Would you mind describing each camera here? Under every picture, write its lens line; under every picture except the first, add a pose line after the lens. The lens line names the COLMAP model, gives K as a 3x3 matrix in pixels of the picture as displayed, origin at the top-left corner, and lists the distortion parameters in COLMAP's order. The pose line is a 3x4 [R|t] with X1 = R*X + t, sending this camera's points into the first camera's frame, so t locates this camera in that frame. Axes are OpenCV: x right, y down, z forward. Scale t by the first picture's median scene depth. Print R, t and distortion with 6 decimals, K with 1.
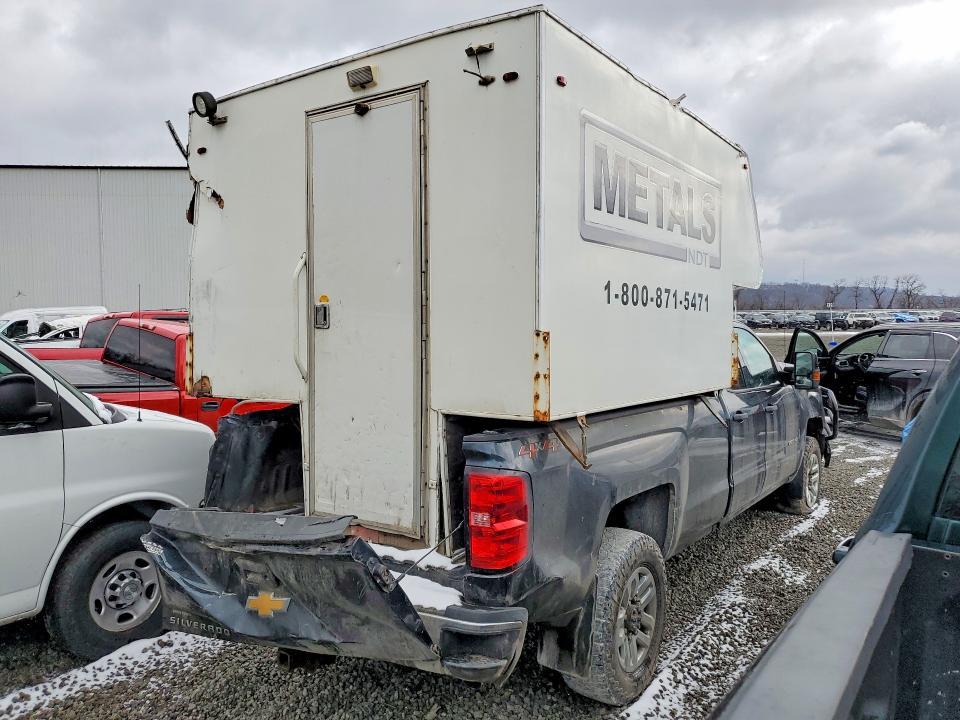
lens RADIAL K [[749.6, 0, 480.0], [0, 749.6, 360.0], [0, 0, 1]] dist [-0.003382, -0.001544]
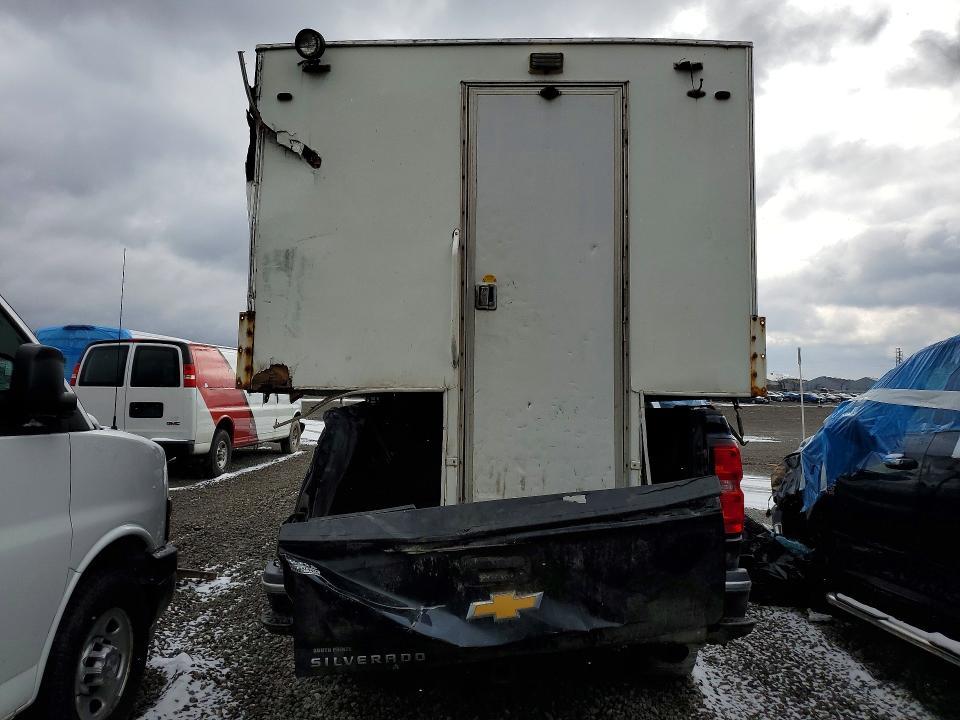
lens RADIAL K [[732.3, 0, 480.0], [0, 732.3, 360.0], [0, 0, 1]] dist [0.023904, -0.004087]
pose [[0.840805, 0.045094, 0.539457, -0.744452], [0.002444, 0.996198, -0.087082, 0.105723], [-0.541333, 0.074538, 0.837498, 0.252393]]
